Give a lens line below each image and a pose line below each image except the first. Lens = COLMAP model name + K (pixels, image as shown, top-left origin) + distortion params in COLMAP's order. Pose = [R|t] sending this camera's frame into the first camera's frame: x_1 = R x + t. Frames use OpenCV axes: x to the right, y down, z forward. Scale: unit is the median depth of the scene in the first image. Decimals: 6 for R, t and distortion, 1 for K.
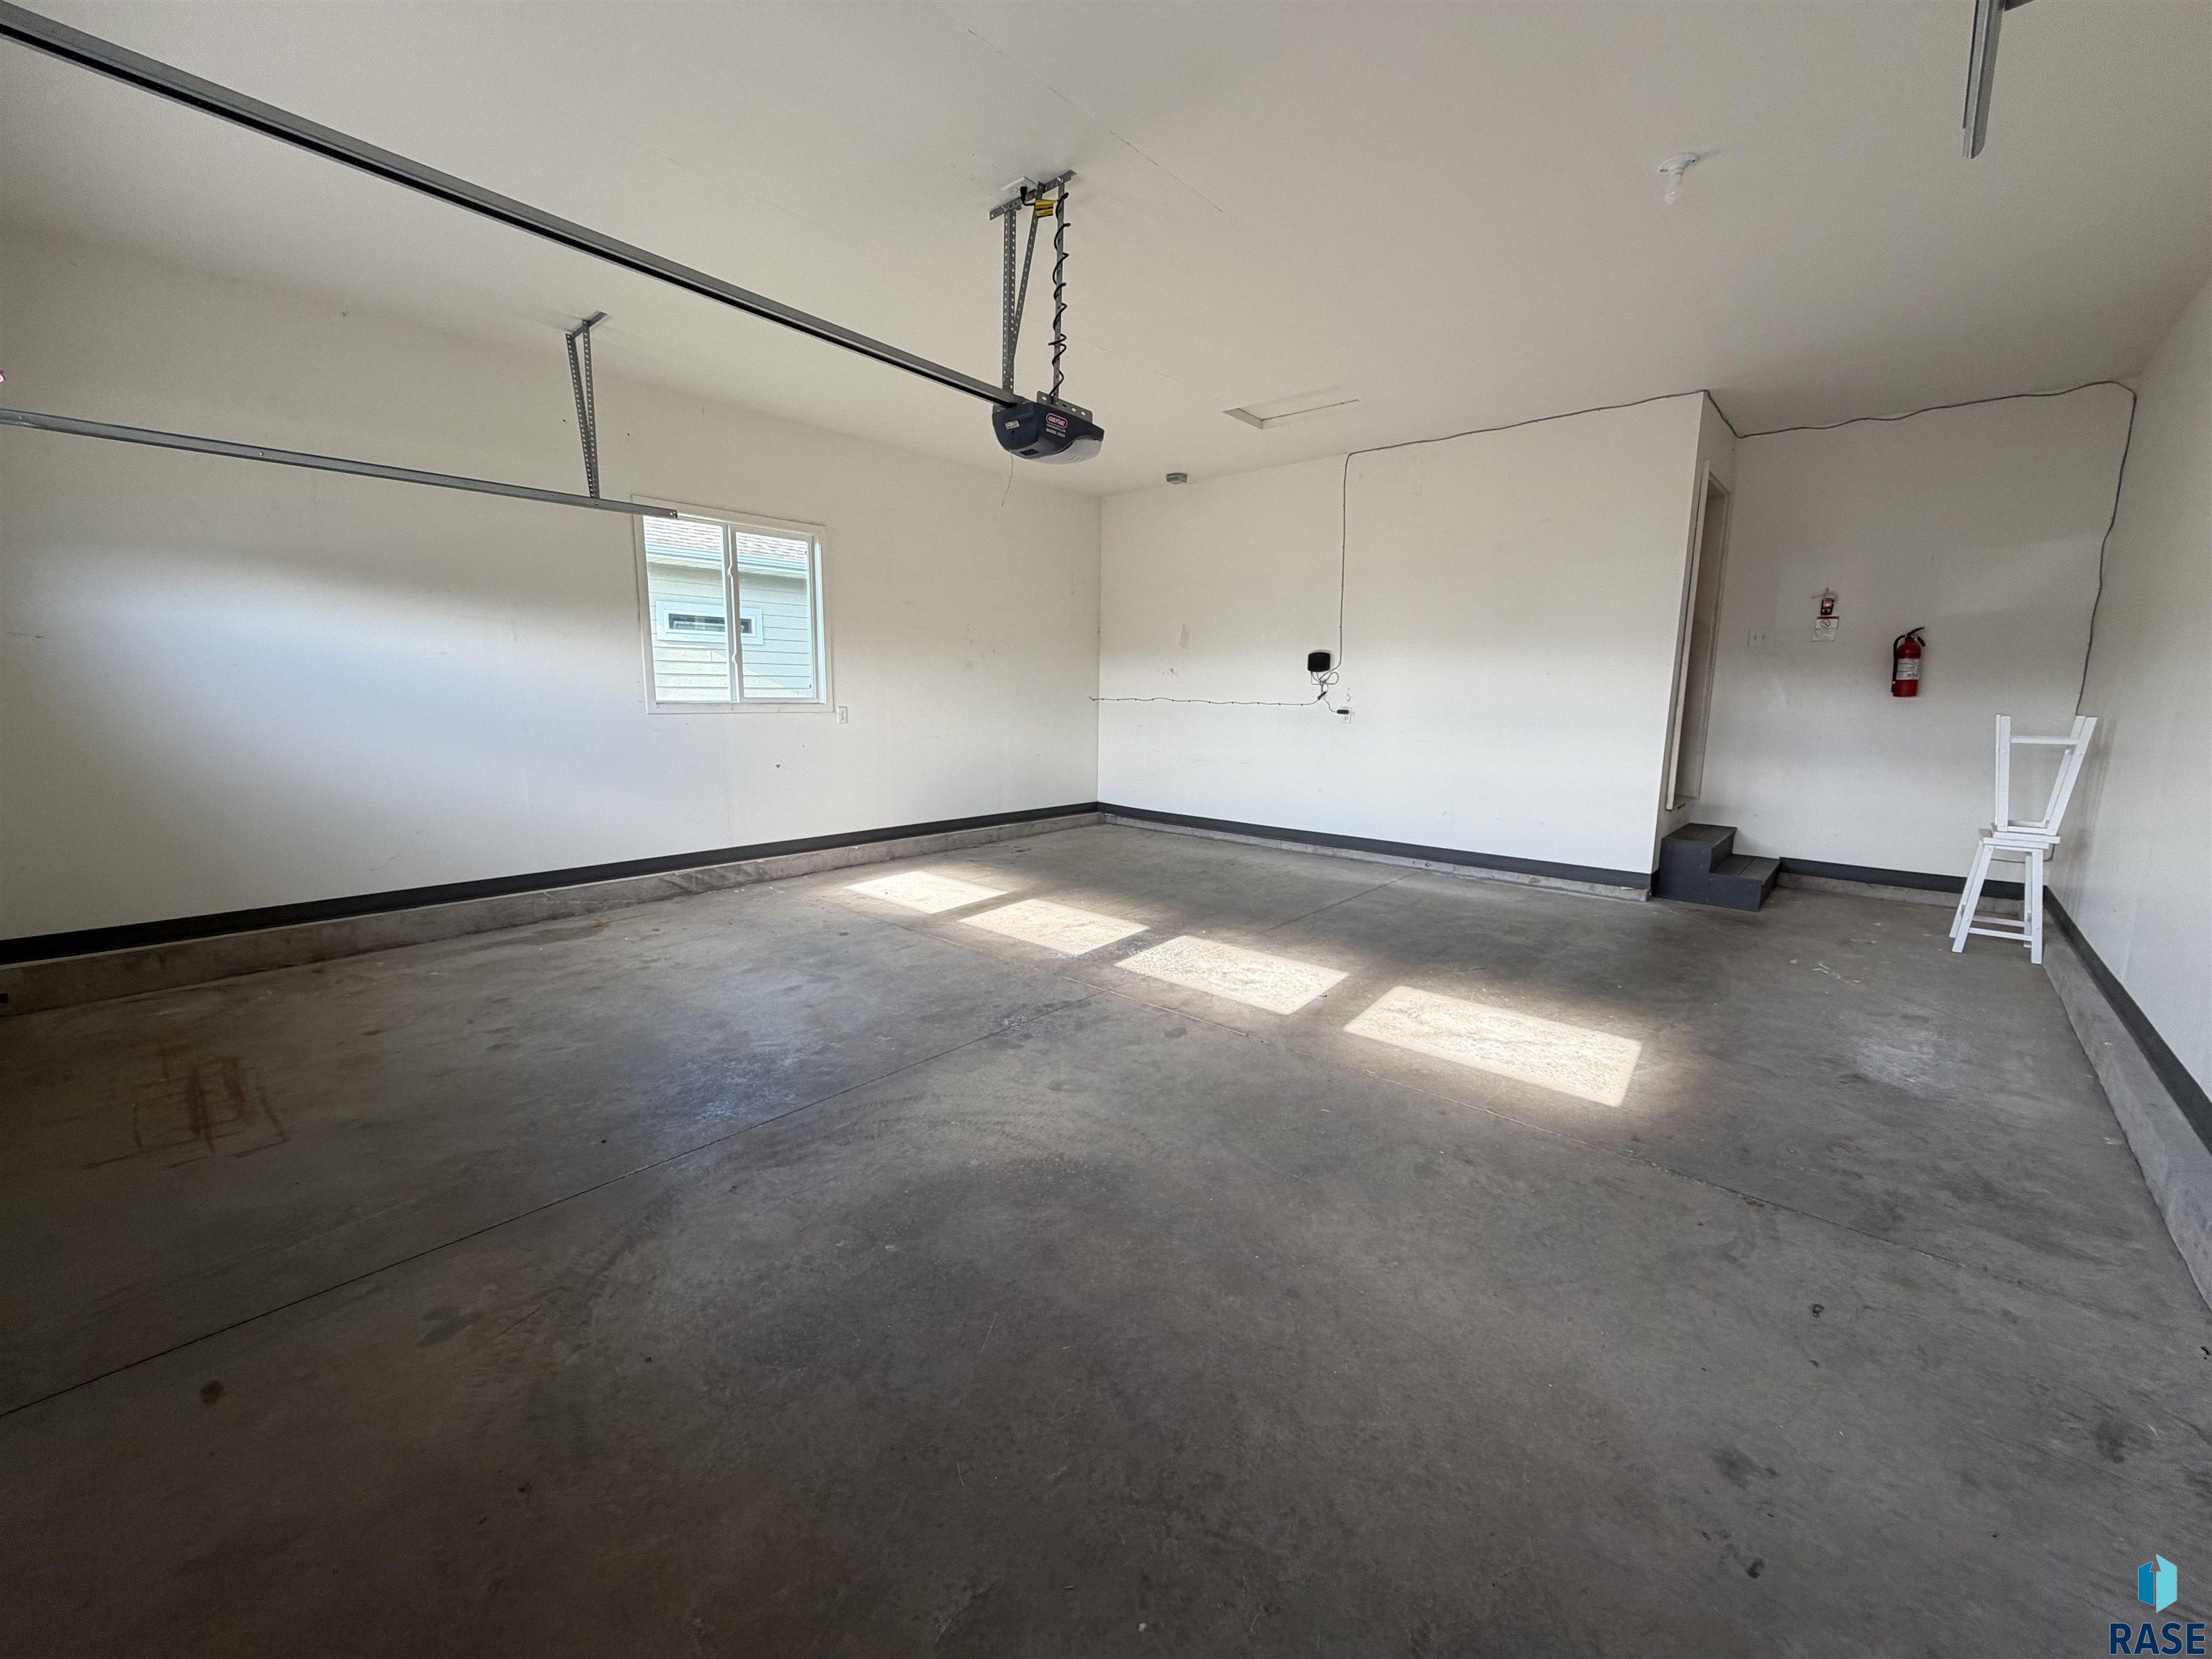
lens RADIAL K [[880.2, 0, 1104.0], [0, 880.2, 832.8], [0, 0, 1]] dist [0.000454, -0.000030]
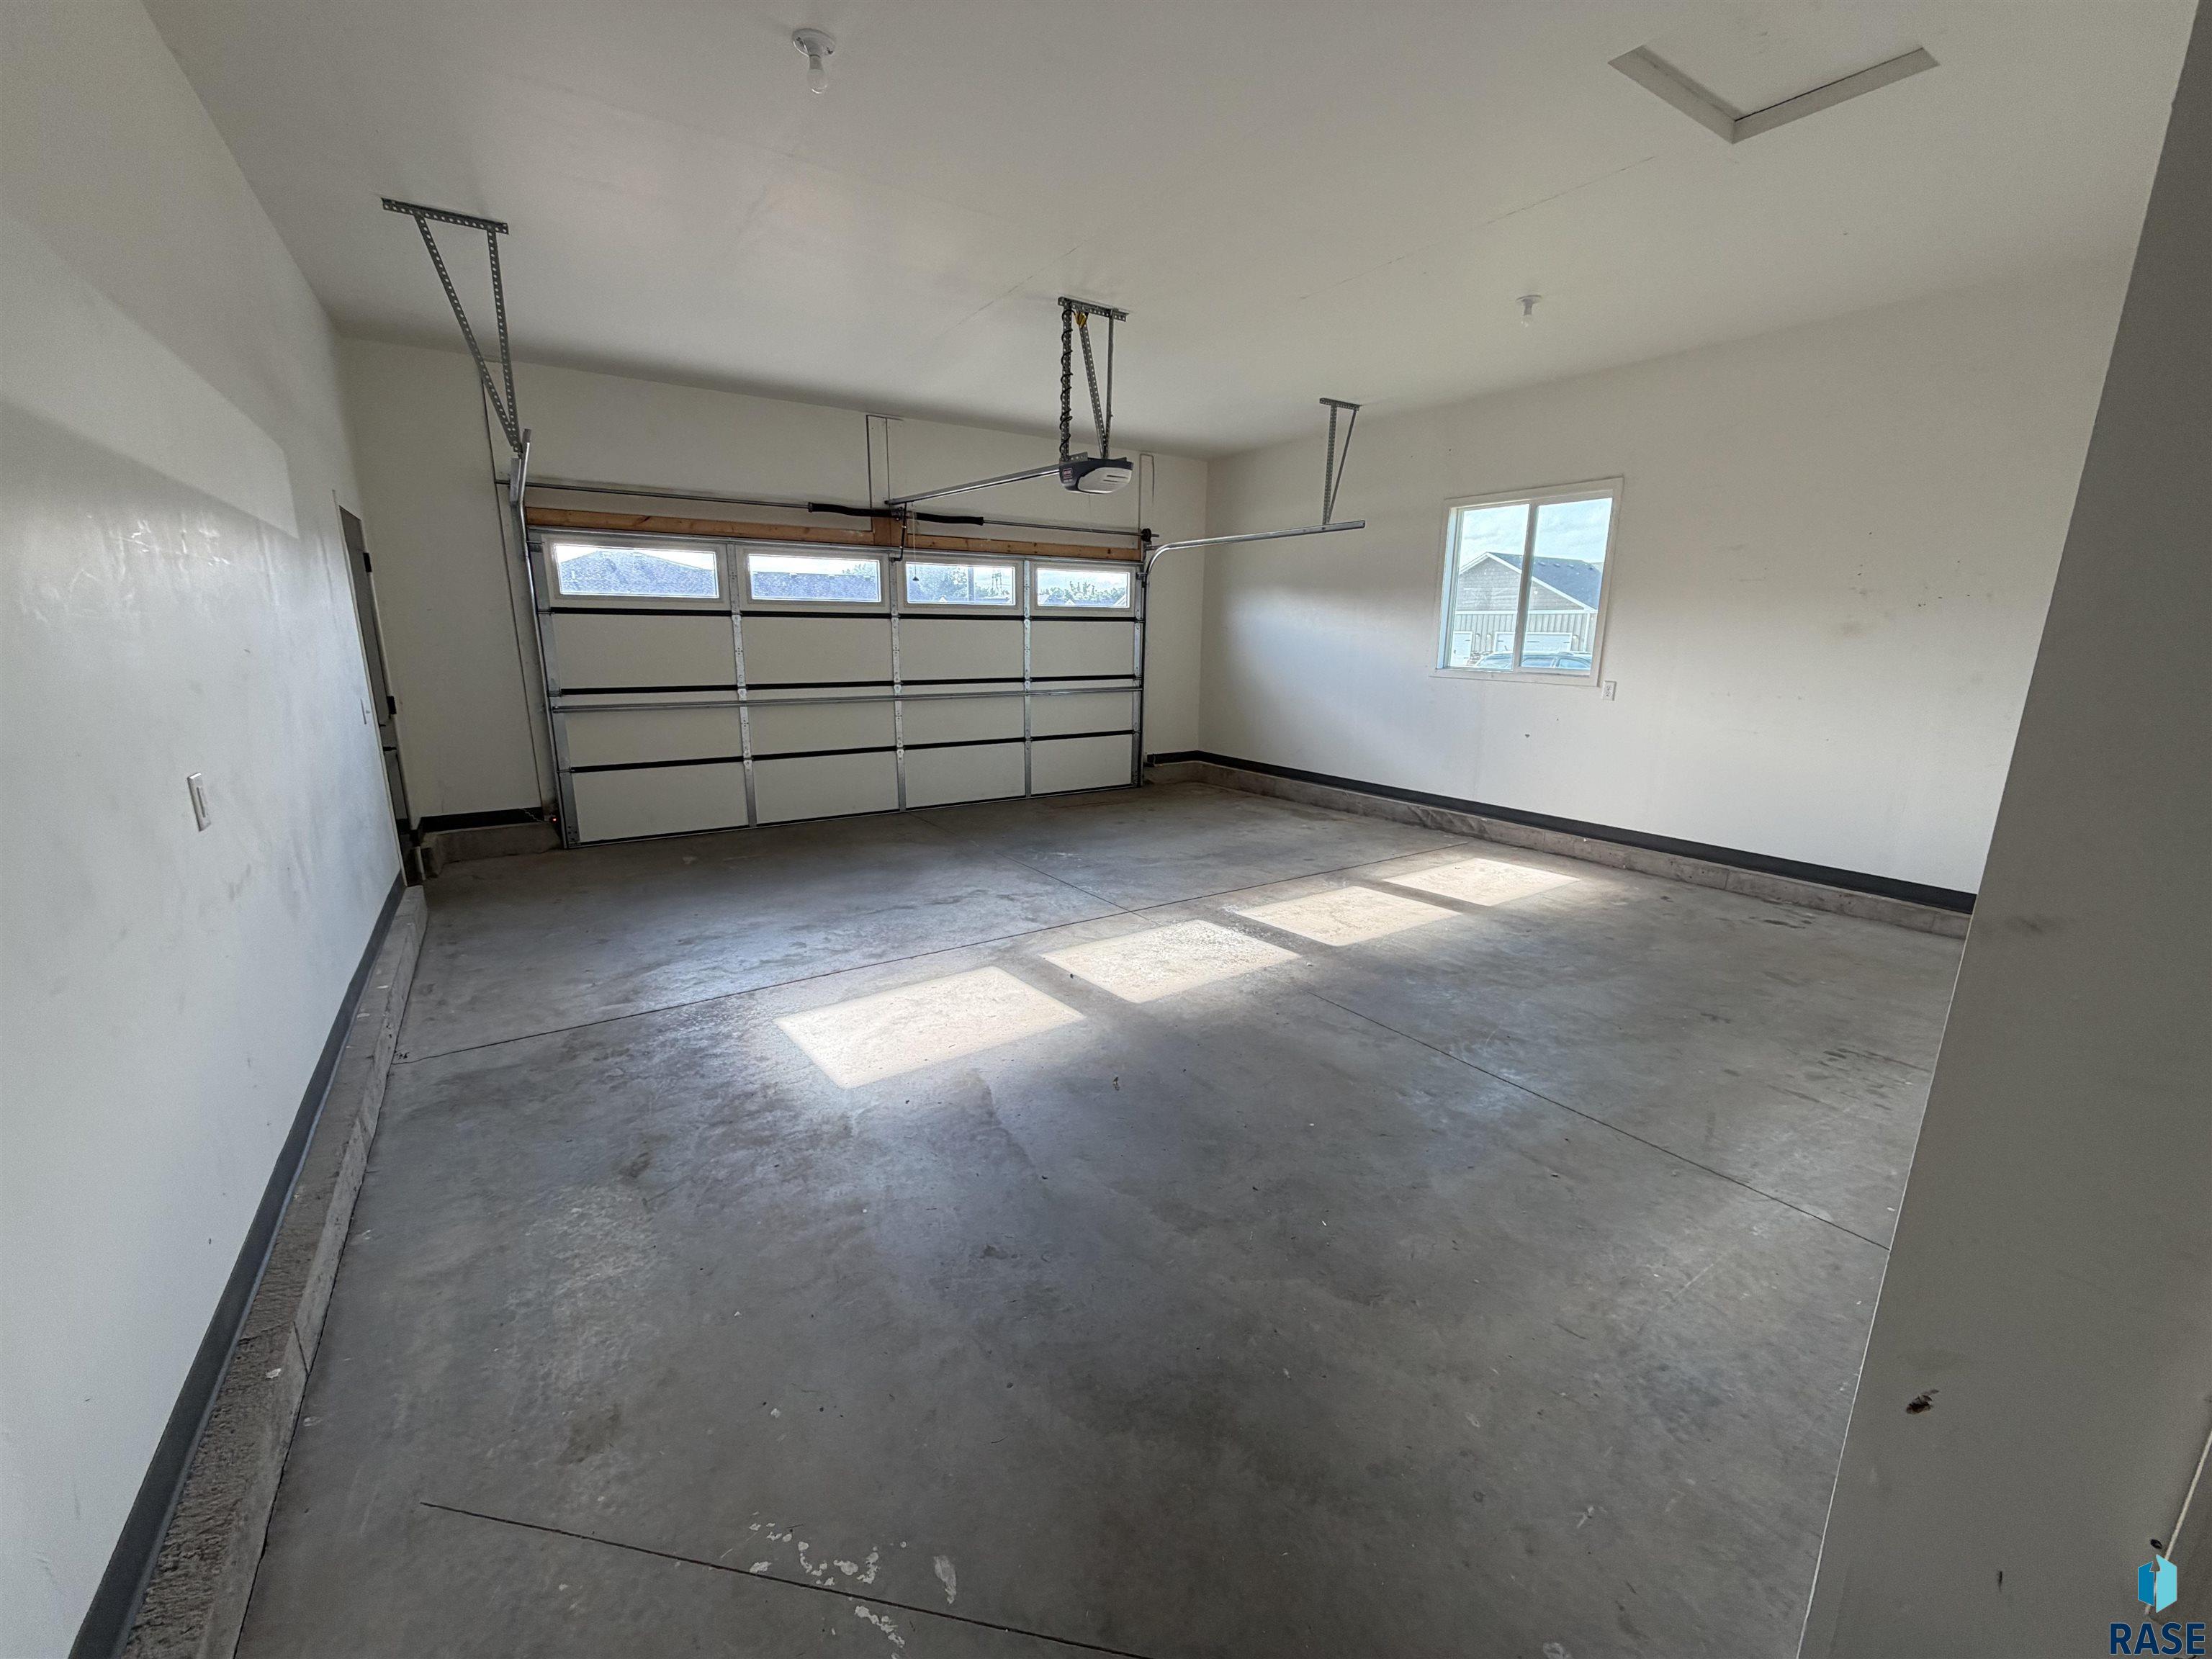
lens RADIAL K [[880.2, 0, 1099.0], [0, 880.2, 827.0], [0, 0, 1]] dist [0.000454, -0.000030]
pose [[-0.253235, 0.201629, -0.946159, 0.941831], [-0.165652, 0.954556, 0.247755, -0.185902], [0.953117, 0.219474, -0.208327, 0.981456]]
